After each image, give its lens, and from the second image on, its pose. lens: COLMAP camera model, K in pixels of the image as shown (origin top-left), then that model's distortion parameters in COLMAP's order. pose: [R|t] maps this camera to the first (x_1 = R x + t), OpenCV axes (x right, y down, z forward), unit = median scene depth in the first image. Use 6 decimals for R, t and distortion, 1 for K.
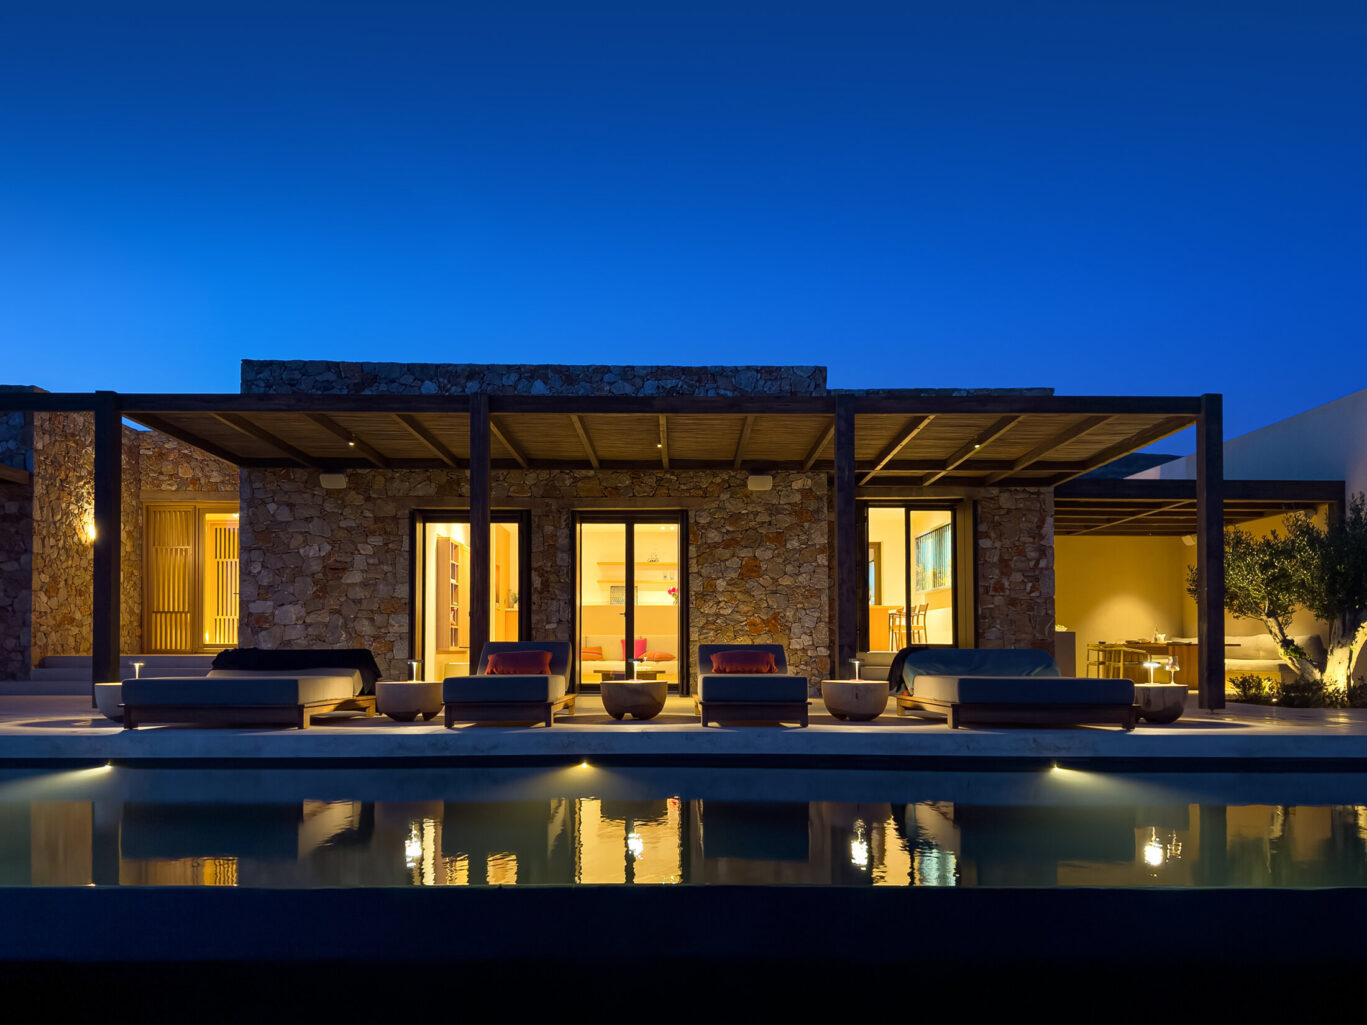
lens RADIAL K [[1067.3, 0, 641.8], [0, 1067.3, 619.3], [0, 0, 1]] dist [0.024456, -0.035150]
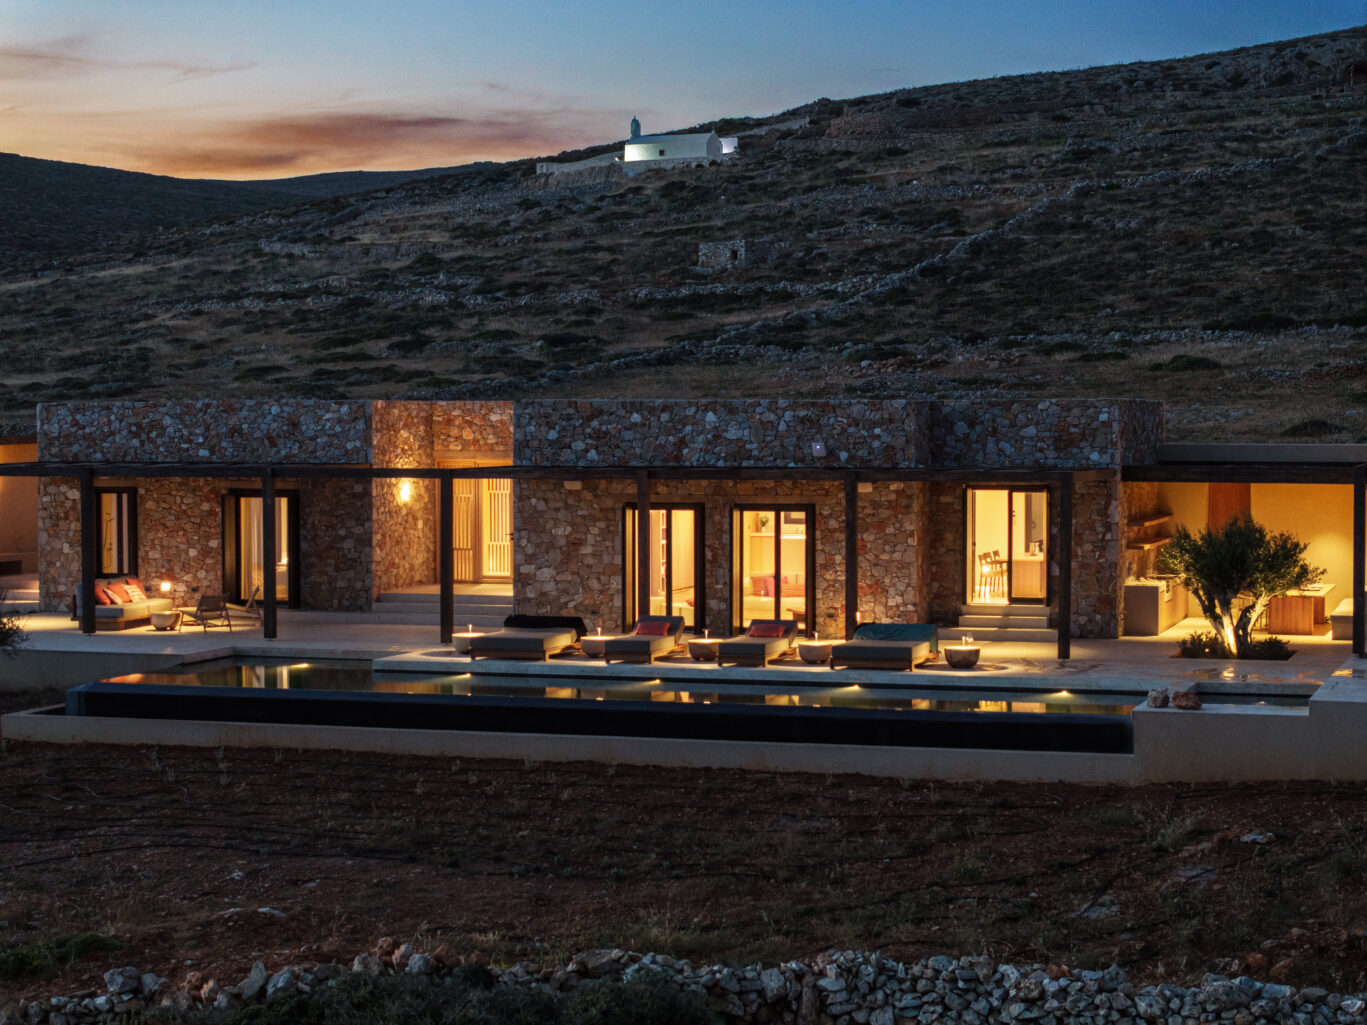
lens RADIAL K [[2740.5, 0, 681.7], [0, 2740.5, 511.7], [0, 0, 1]] dist [0.087560, 0.000000]
pose [[0.959021, 0.014767, -0.282949, 0.887563], [0.004855, 0.997638, 0.068522, -0.338742], [0.283292, -0.067088, 0.956684, -2.467840]]
